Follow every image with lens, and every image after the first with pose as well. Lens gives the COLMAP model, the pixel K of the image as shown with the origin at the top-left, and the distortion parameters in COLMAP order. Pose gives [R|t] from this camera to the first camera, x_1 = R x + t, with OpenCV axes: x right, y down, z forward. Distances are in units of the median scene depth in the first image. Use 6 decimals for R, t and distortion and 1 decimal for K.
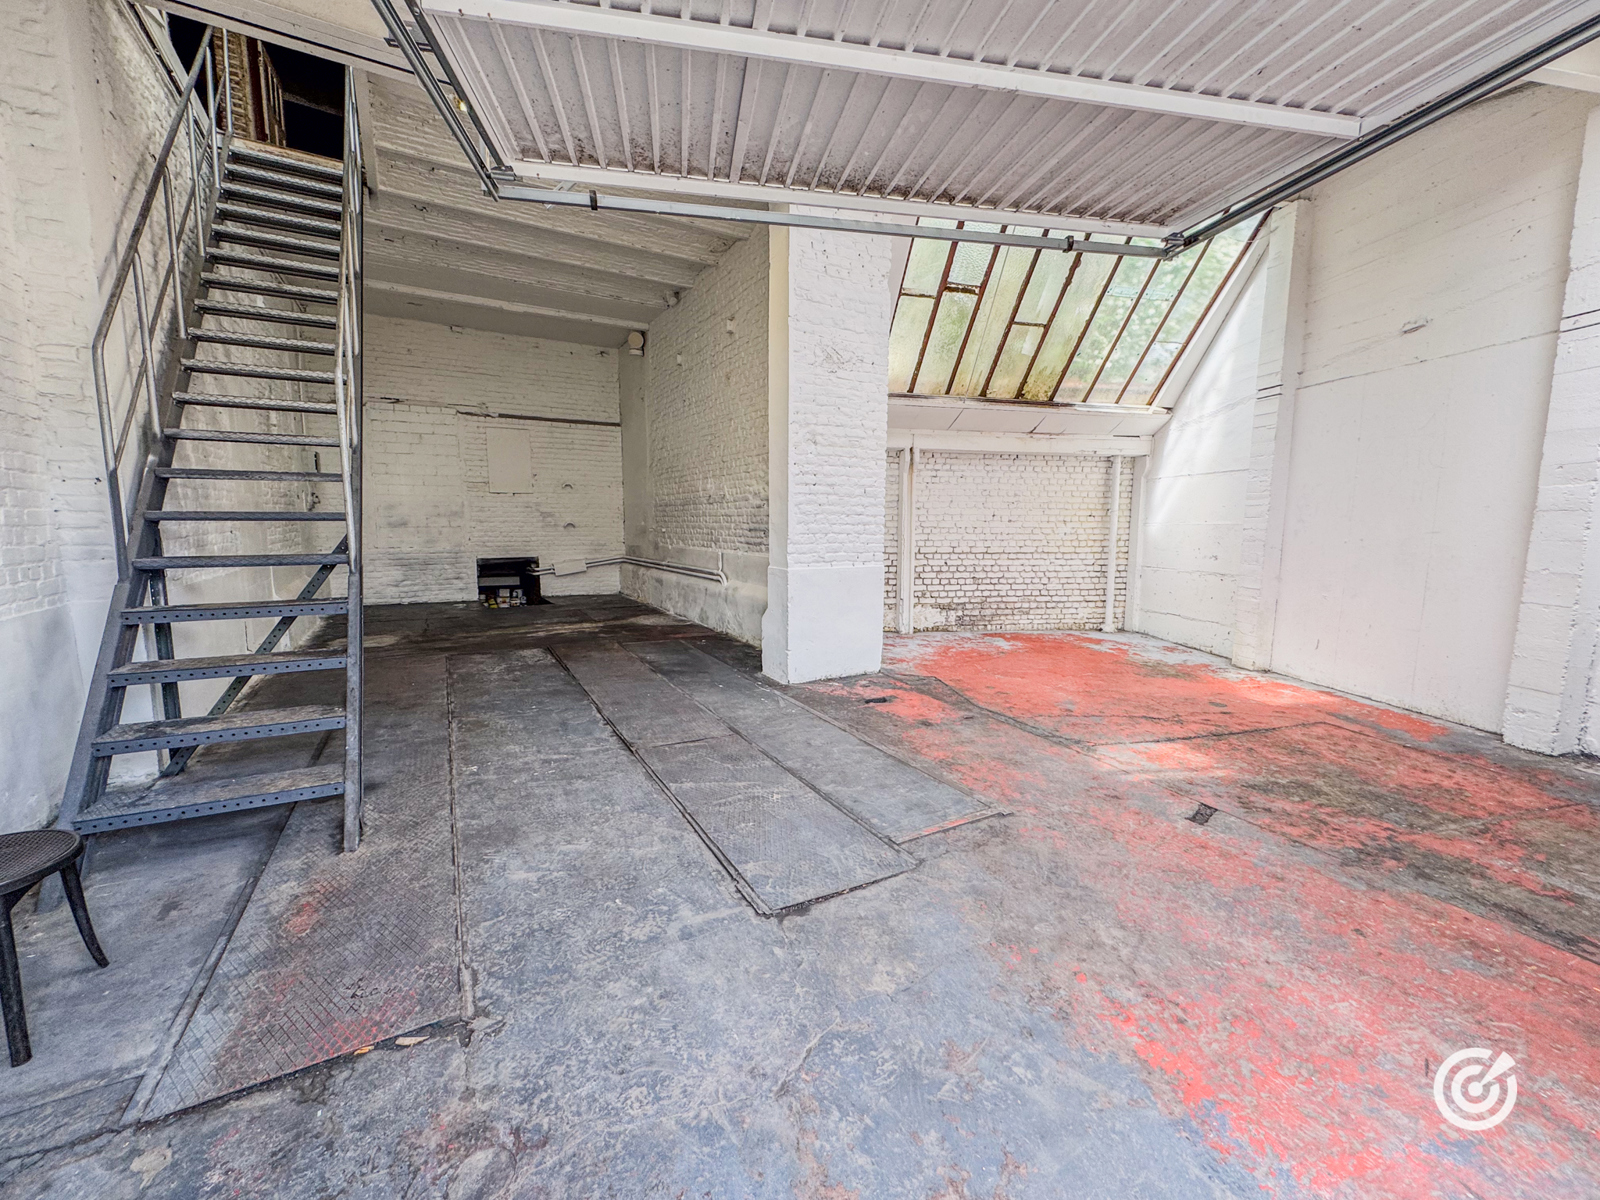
lens RADIAL K [[640.1, 0, 799.5], [0, 640.1, 600.2], [0, 0, 1]] dist [-0.002770, 0.000686]
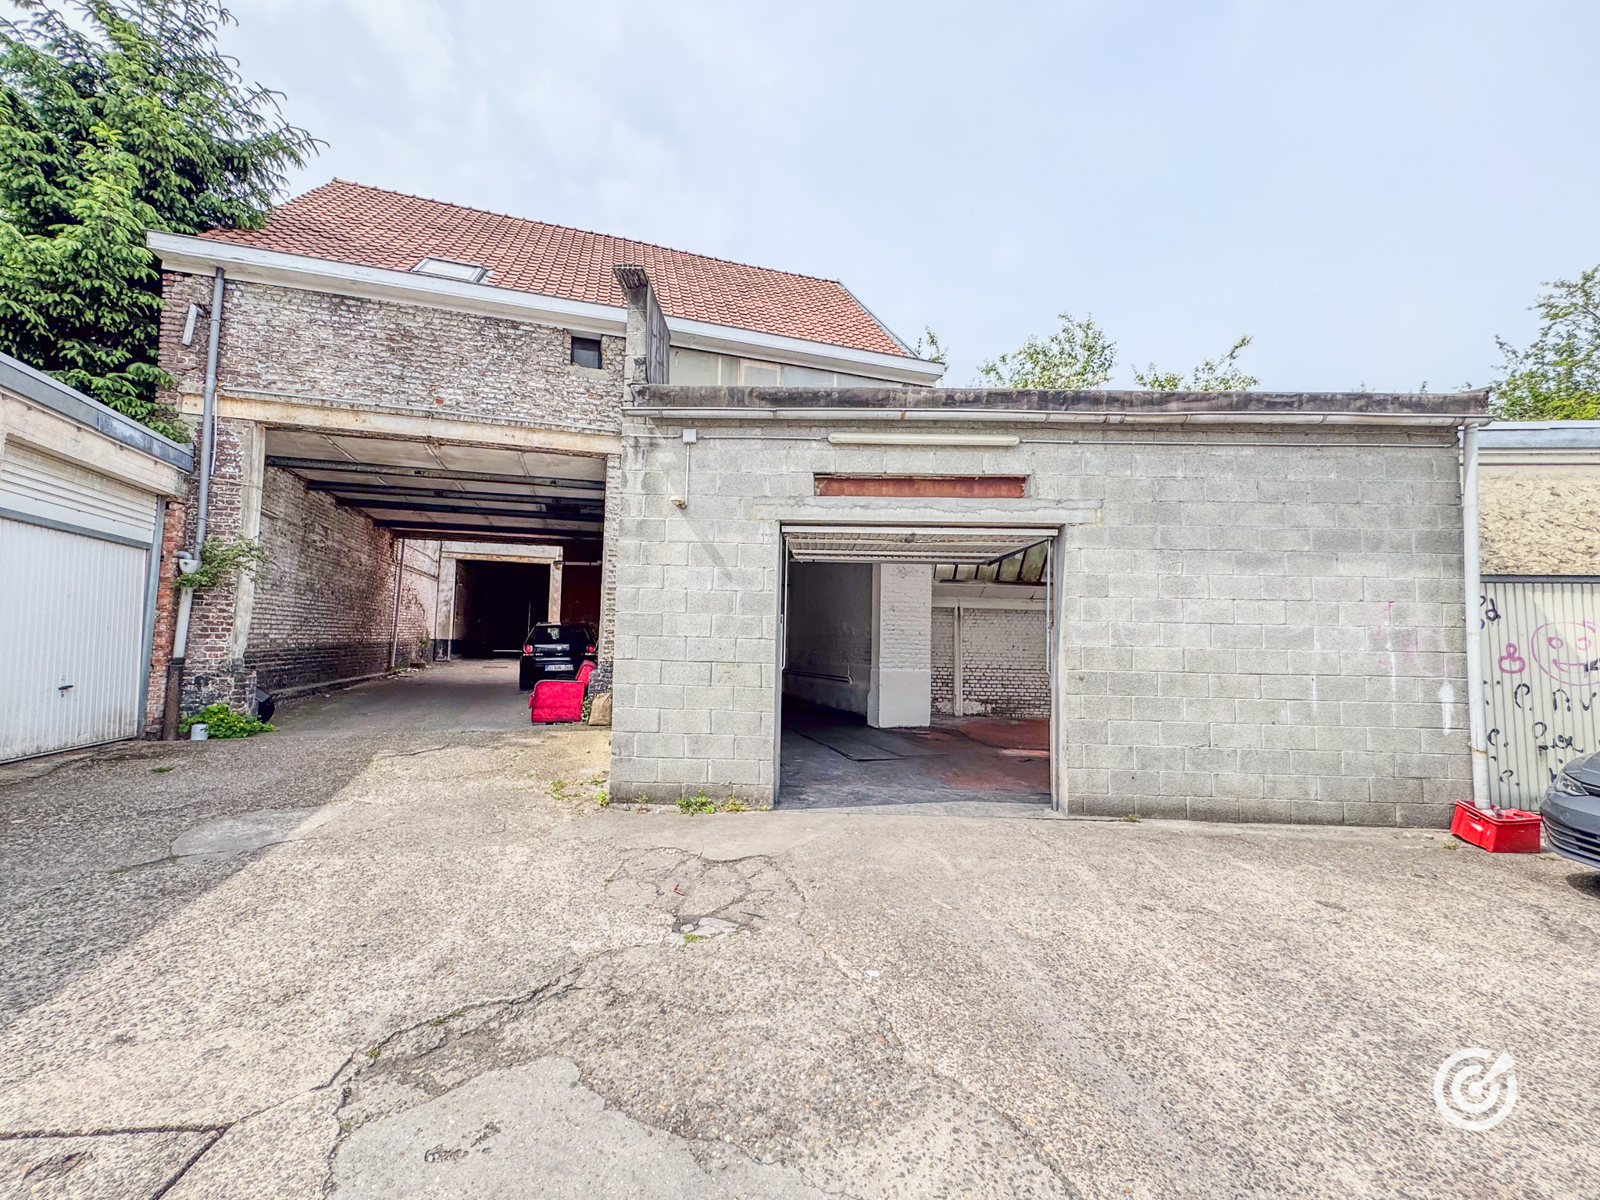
lens RADIAL K [[640.1, 0, 802.6], [0, 640.1, 601.4], [0, 0, 1]] dist [-0.002770, 0.000686]
pose [[0.979028, -0.000549, -0.203723, 0.136092], [-0.039935, 0.980078, -0.194557, 0.124139], [0.199771, 0.198613, 0.959502, -0.918683]]
